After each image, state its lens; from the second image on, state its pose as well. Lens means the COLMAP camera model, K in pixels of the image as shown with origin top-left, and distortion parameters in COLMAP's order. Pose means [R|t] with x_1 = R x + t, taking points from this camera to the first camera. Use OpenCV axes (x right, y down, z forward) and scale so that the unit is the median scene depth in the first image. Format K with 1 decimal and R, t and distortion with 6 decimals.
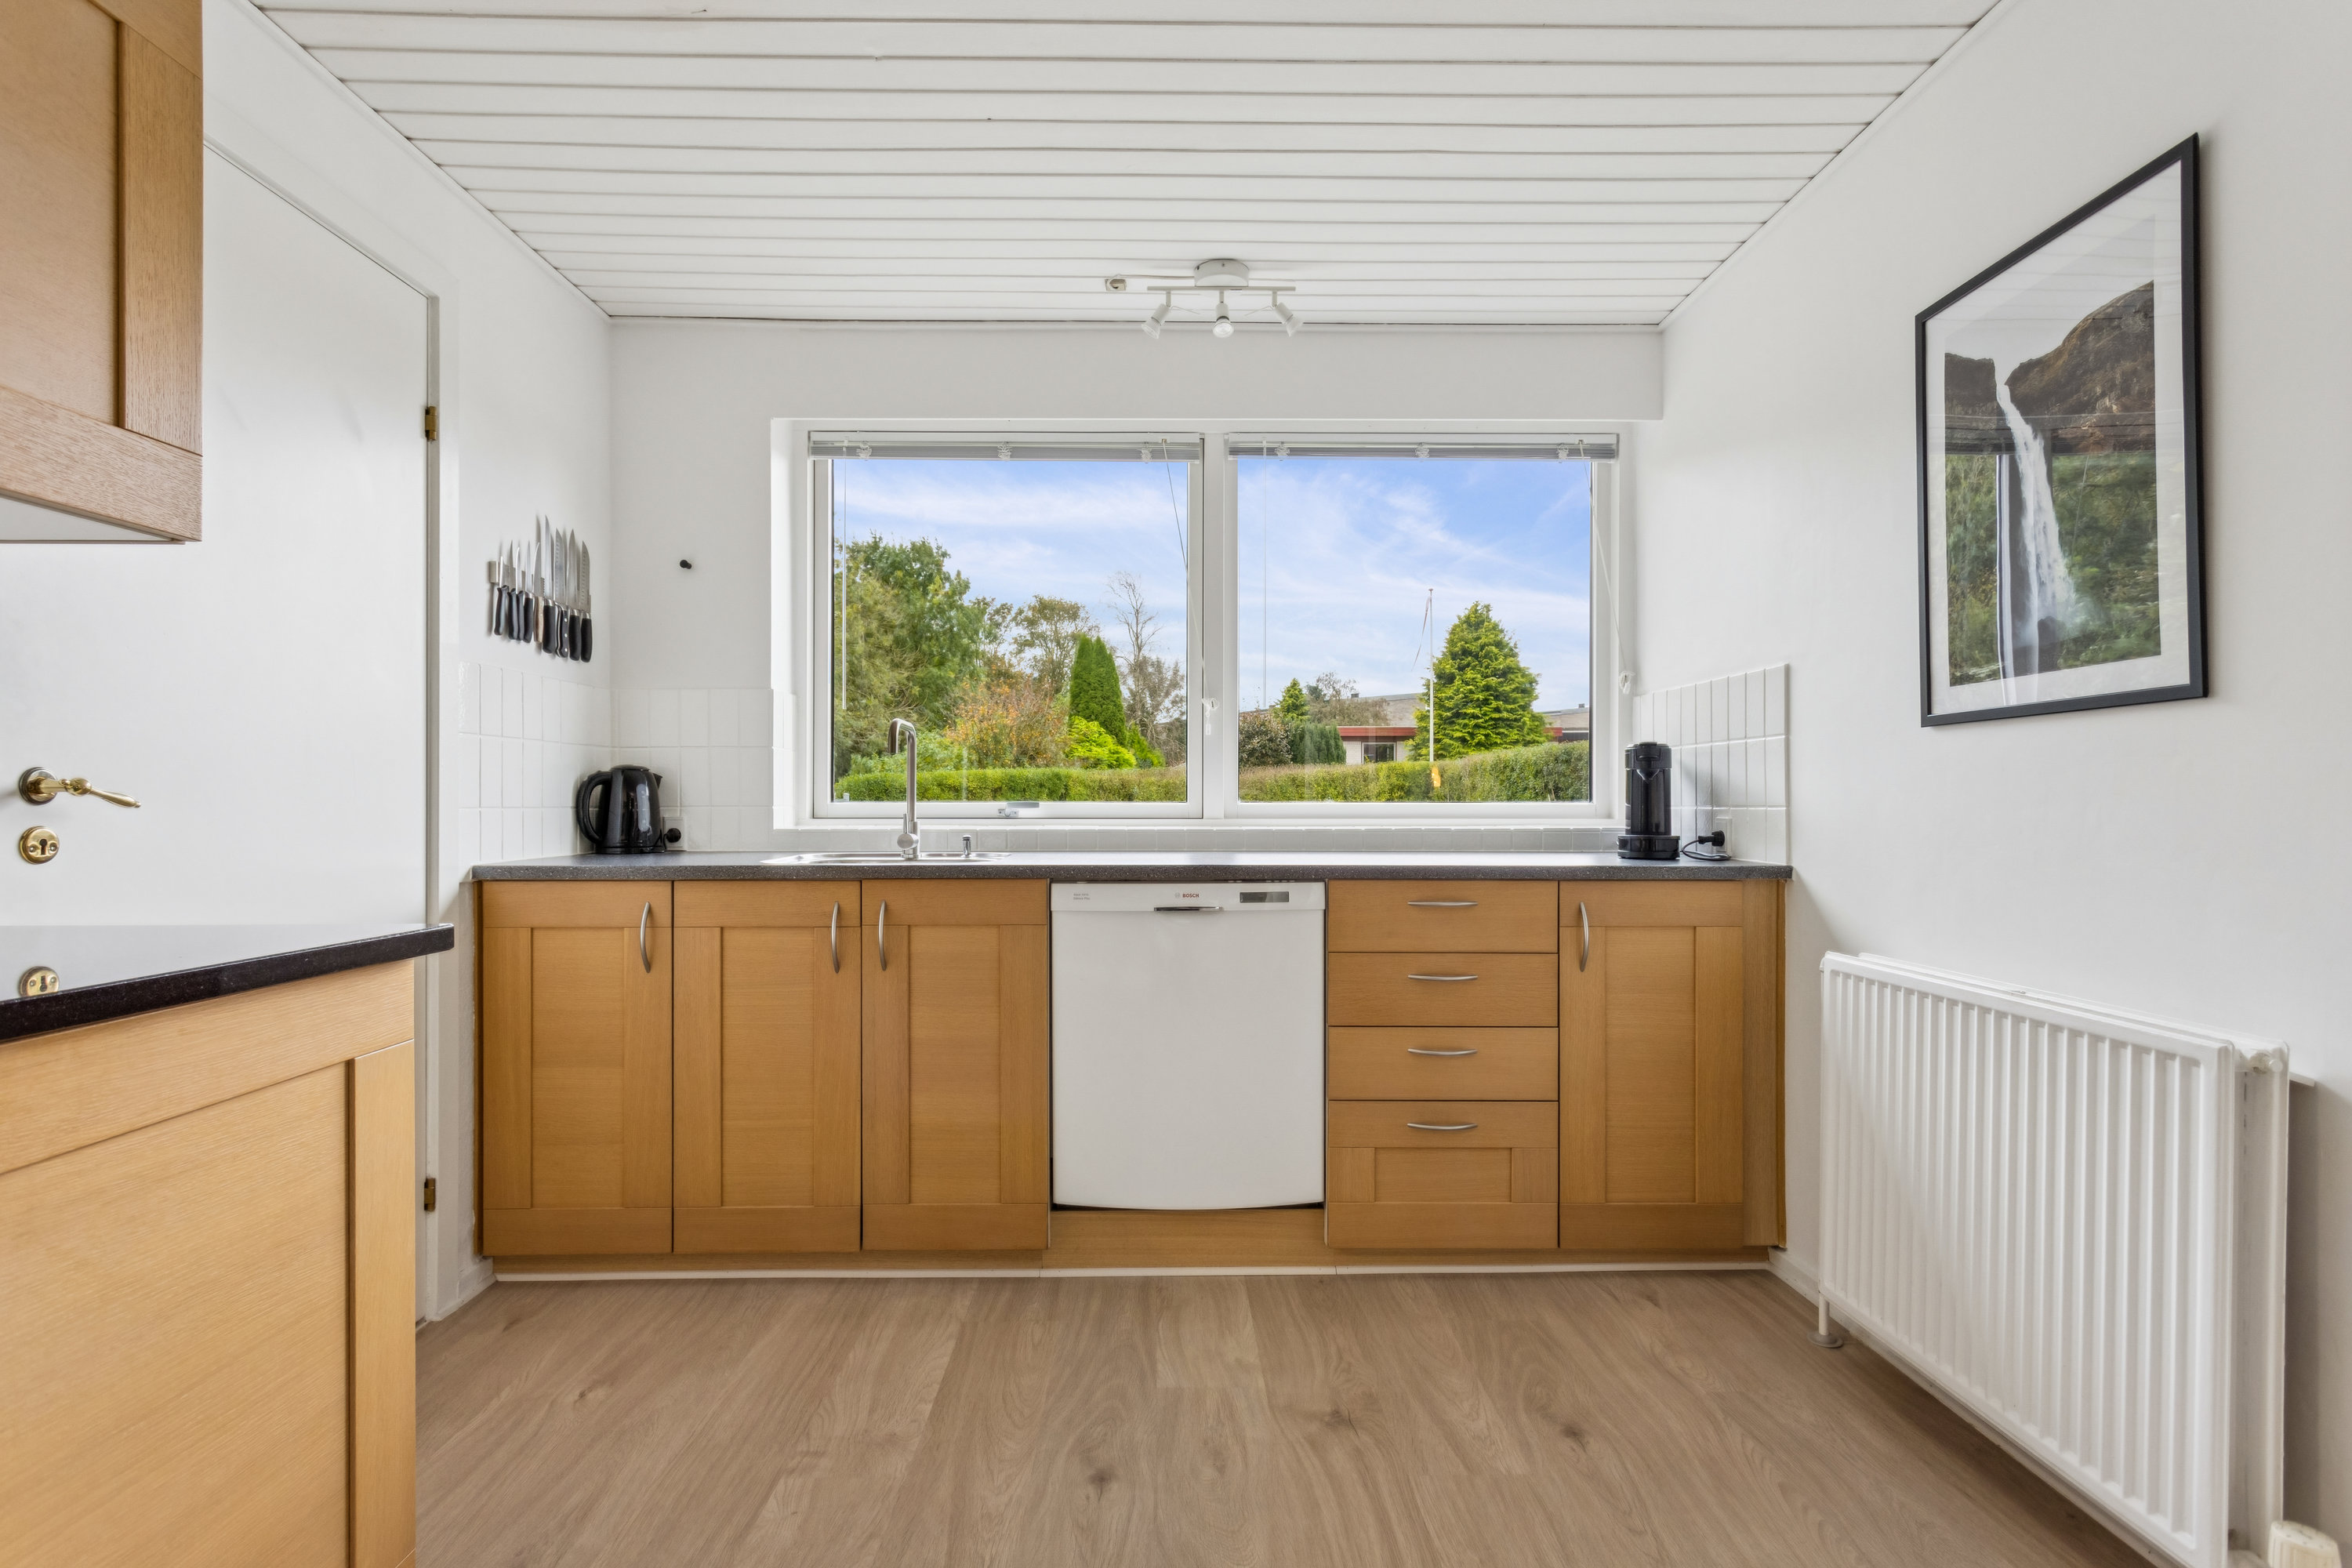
lens RADIAL K [[1125.3, 0, 1156.6], [0, 1125.3, 794.1], [0, 0, 1]] dist [-0.001857, 0.002383]
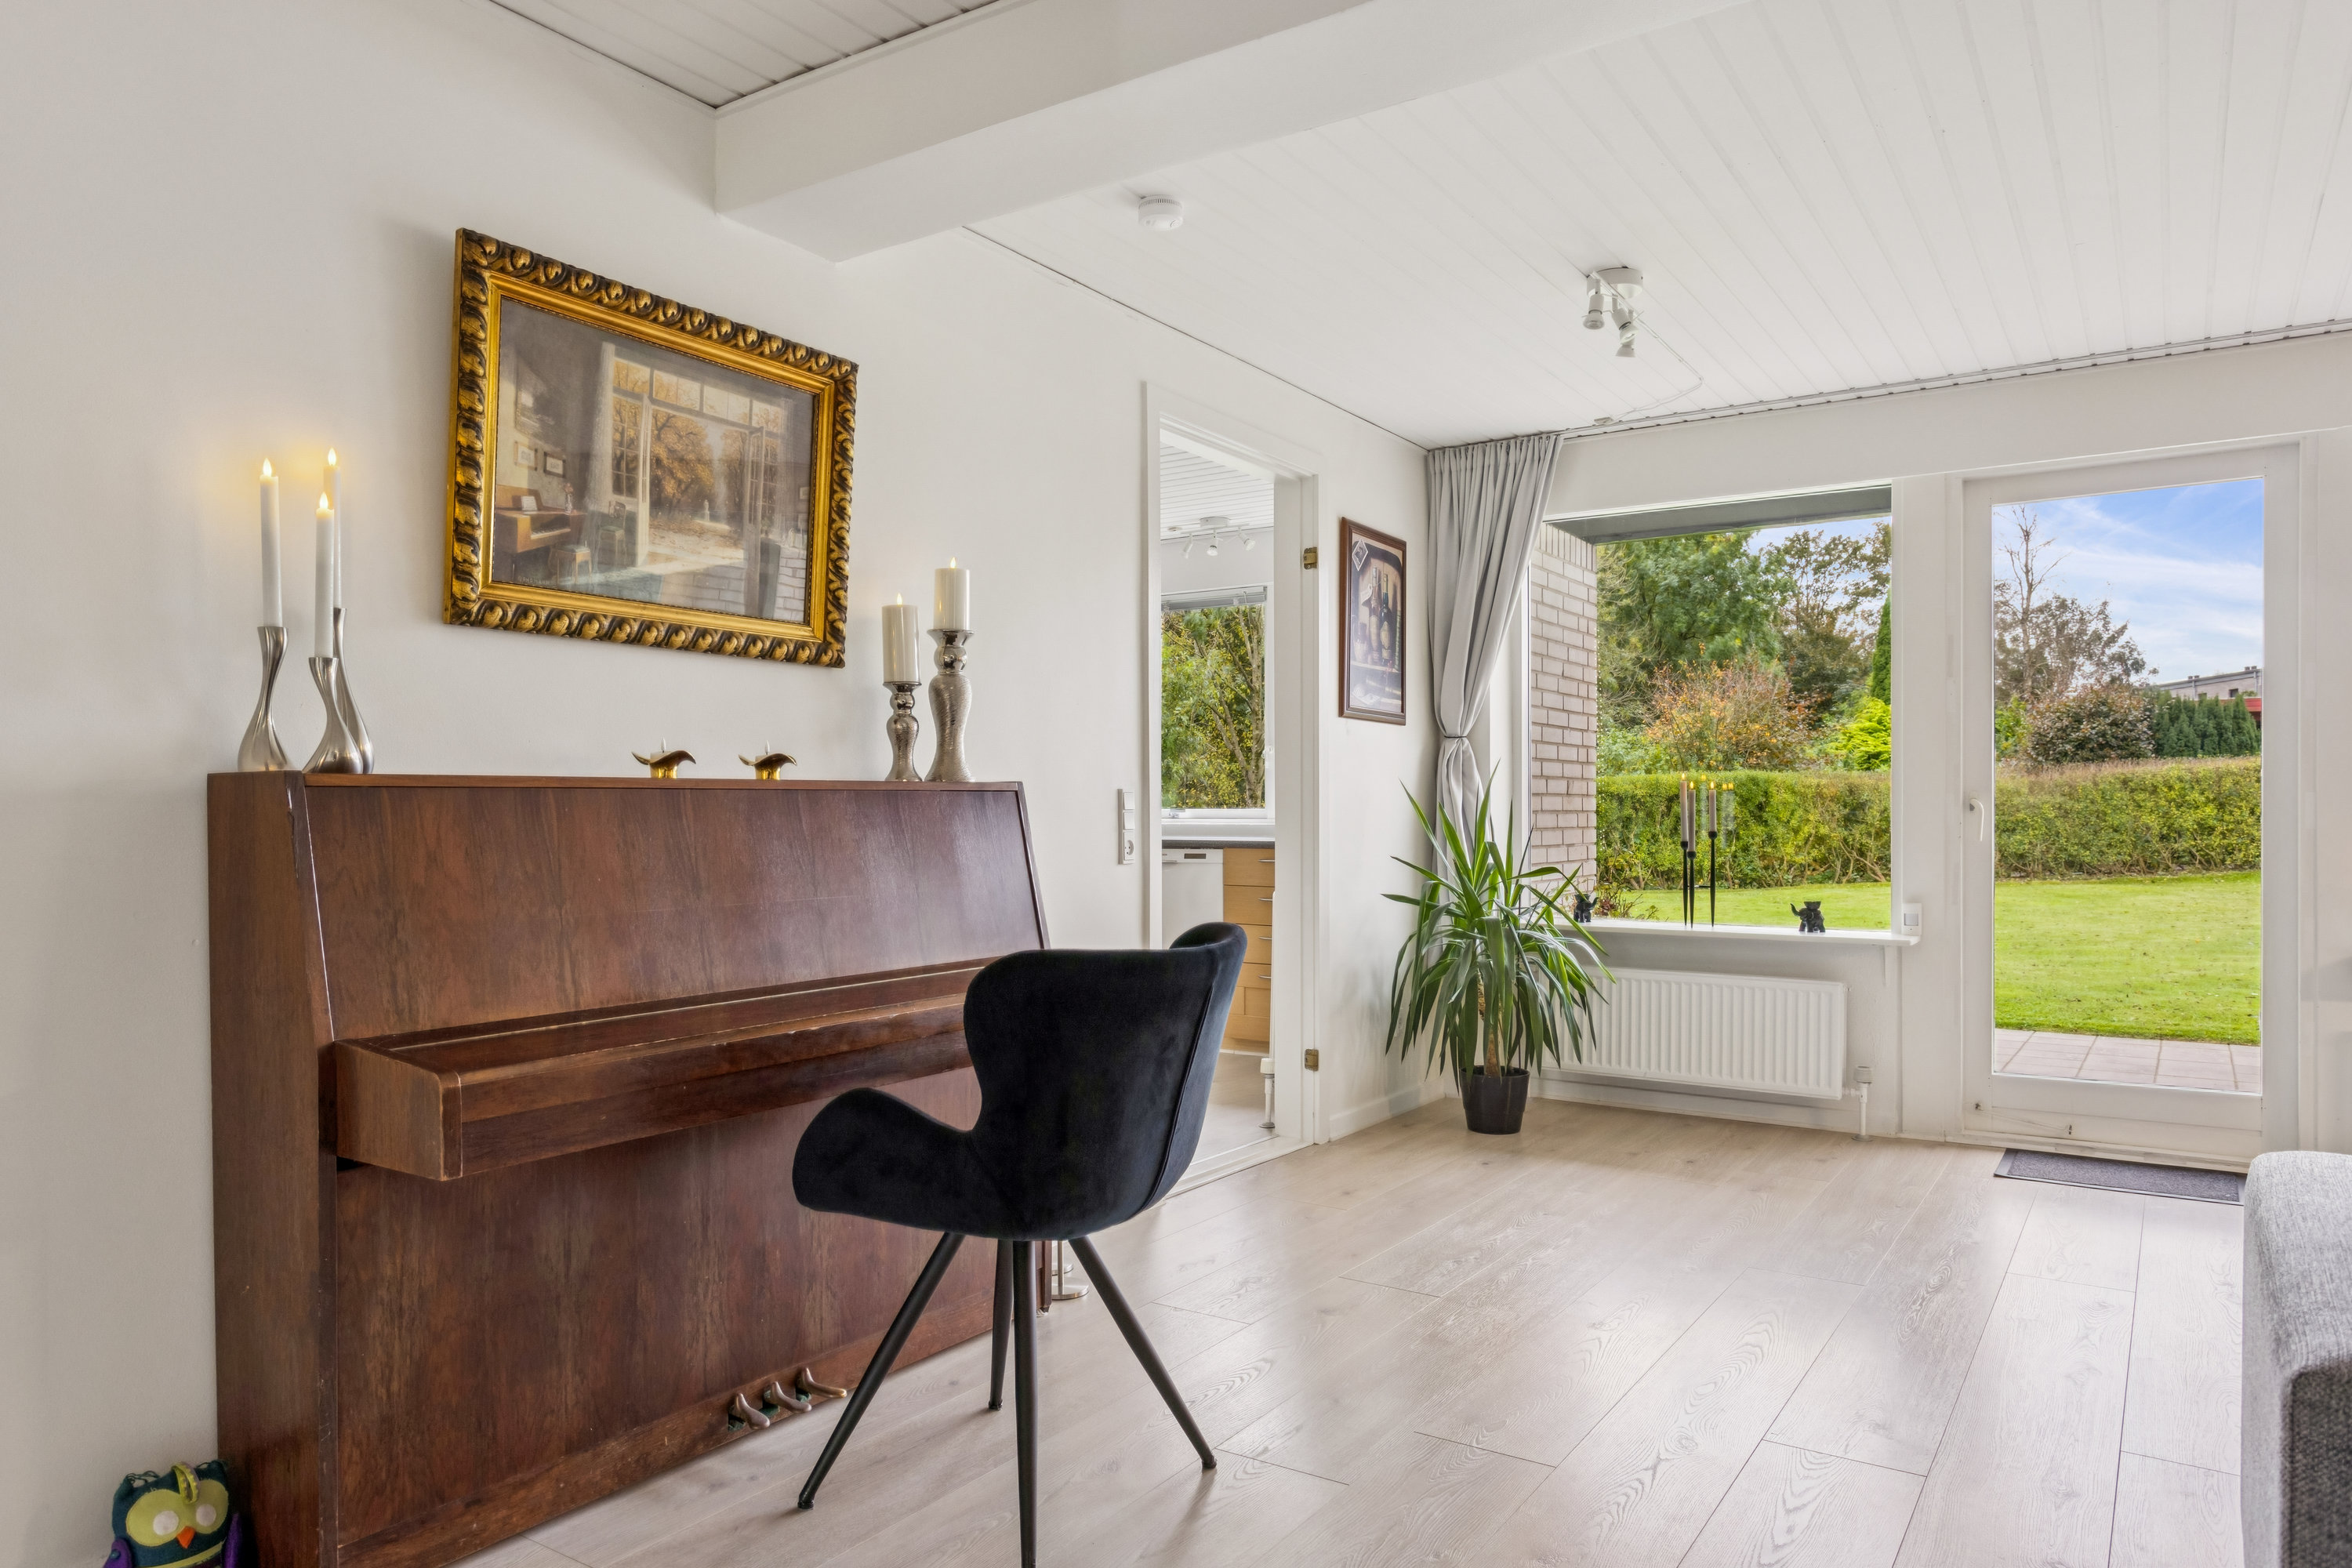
lens RADIAL K [[1561.3, 0, 1182.1], [0, 1561.3, 794.3], [0, 0, 1]] dist [0.009958, 0.004250]
pose [[0.827440, -0.009108, -0.561480, 0.169344], [0.005389, 0.999951, -0.008278, 0.000689], [0.561528, 0.003823, 0.827449, -0.132477]]
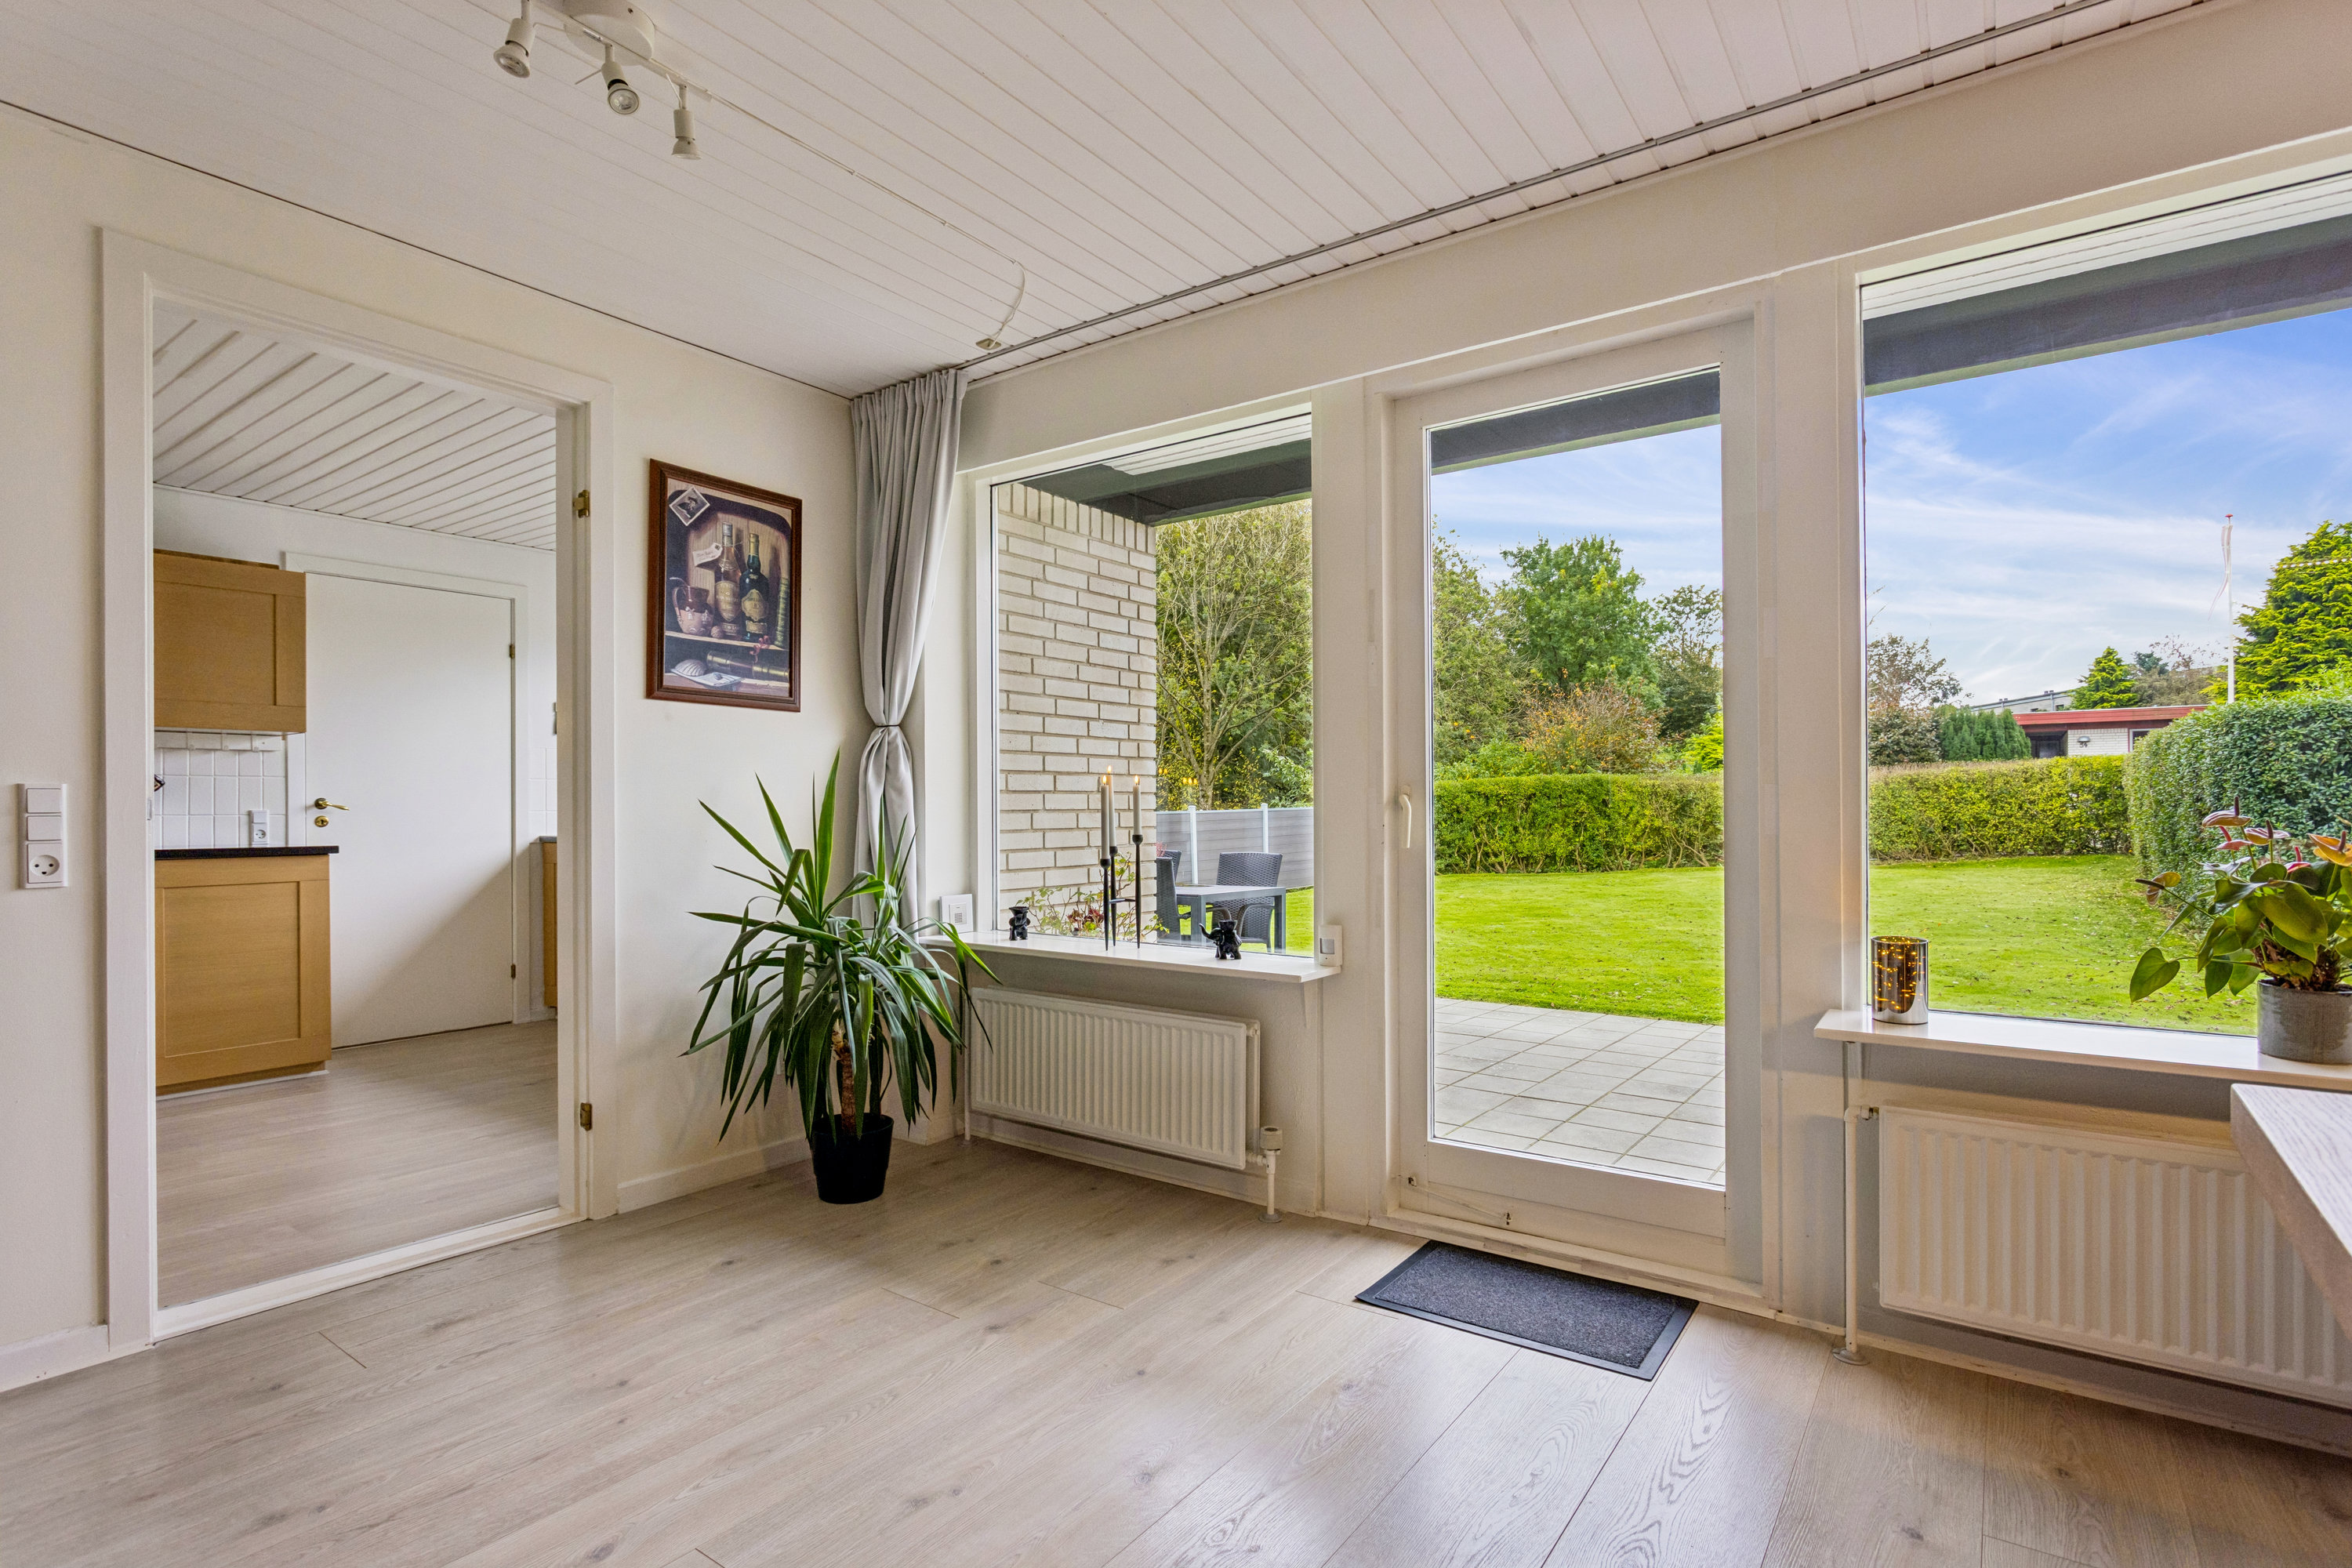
lens RADIAL K [[1172.5, 0, 1189.7], [0, 1172.5, 787.5], [0, 0, 1]] dist [-0.005175, 0.004506]
pose [[0.800508, -0.013973, -0.599159, 0.196163], [0.006702, 0.999874, -0.014364, 0.000884], [0.599285, 0.007483, 0.800501, -0.013547]]
